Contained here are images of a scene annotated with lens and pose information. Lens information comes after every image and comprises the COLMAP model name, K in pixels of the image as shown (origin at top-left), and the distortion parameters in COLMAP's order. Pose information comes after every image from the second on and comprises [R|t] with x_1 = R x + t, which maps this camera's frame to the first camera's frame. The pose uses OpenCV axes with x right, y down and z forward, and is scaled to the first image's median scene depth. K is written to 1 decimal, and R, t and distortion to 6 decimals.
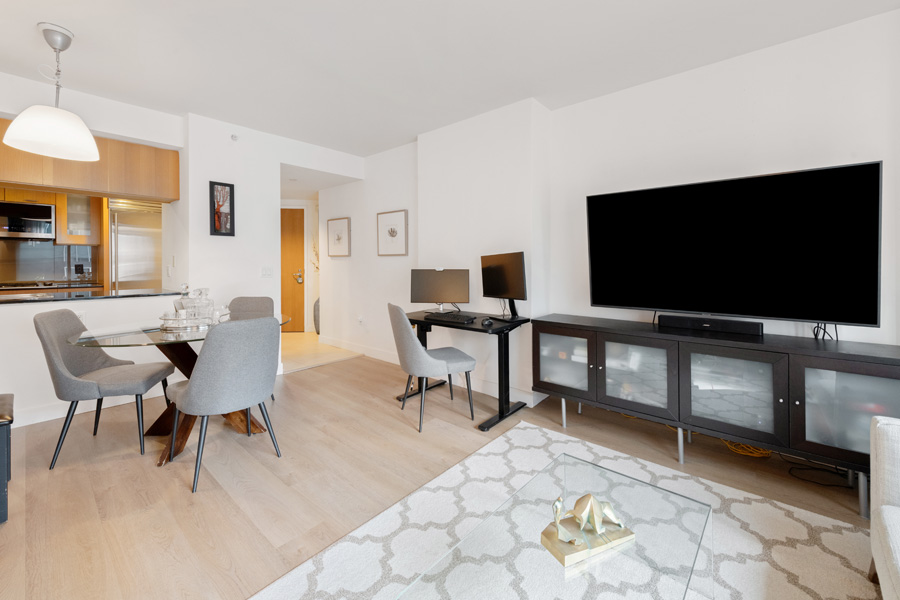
lens RADIAL K [[361.9, 0, 451.0], [0, 361.9, 263.4], [0, 0, 1]] dist [0.002153, 0.000008]
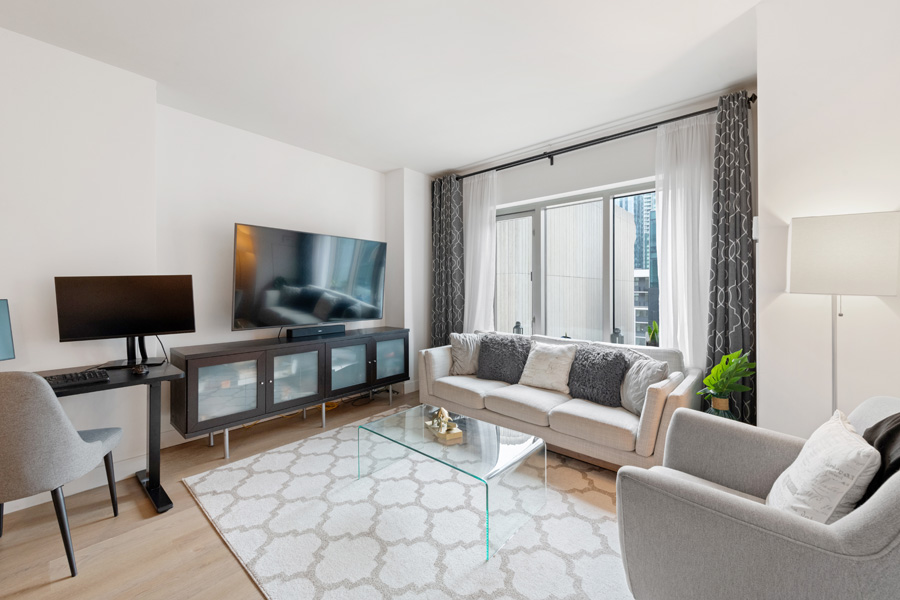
lens RADIAL K [[356.0, 0, 452.8], [0, 356.0, 290.0], [0, 0, 1]] dist [0.008409, -0.000593]
pose [[0.000875, -0.000593, 0.999999, -0.691498], [0.001284, 0.999999, 0.000592, 0.002711], [-0.999999, 0.001283, 0.000876, 0.423369]]
